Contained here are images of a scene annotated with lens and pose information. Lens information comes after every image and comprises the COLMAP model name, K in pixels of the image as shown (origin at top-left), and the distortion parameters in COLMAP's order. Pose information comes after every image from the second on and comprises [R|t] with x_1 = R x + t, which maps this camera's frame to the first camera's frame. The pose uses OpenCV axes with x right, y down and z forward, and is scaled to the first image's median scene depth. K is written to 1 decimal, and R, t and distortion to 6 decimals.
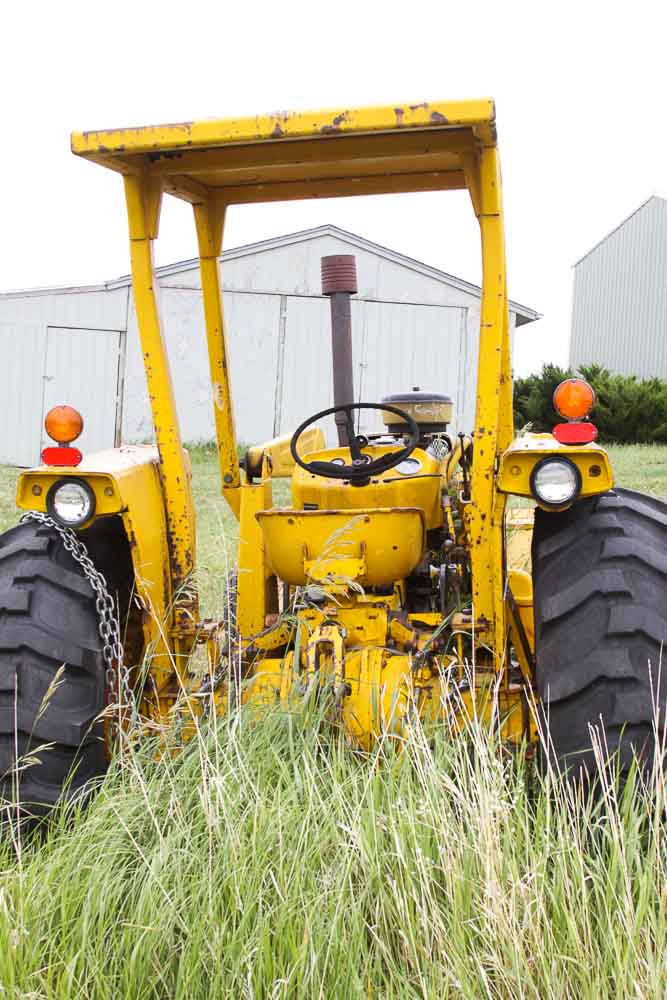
lens RADIAL K [[1290.0, 0, 333.0], [0, 1290.0, 517.3], [0, 0, 1]] dist [-0.171039, 0.172212]
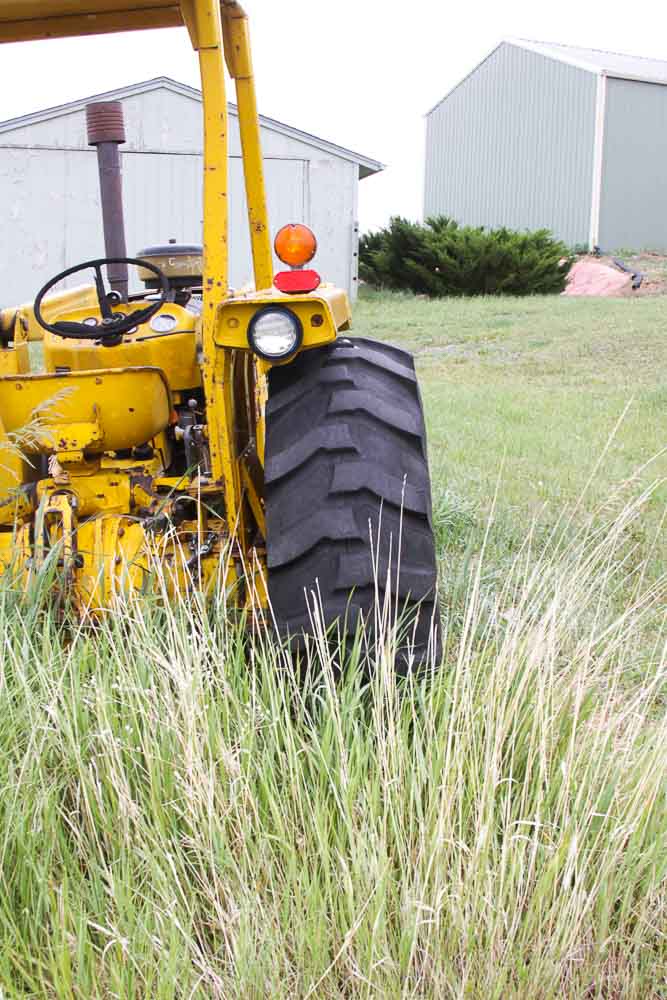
lens RADIAL K [[1290.0, 0, 333.0], [0, 1290.0, 517.3], [0, 0, 1]] dist [-0.171039, 0.172212]
pose [[0.994980, -0.043220, 0.090262, 0.106762], [0.033204, 0.993414, 0.109661, 0.003588], [-0.094407, -0.106113, 0.989862, 0.044934]]
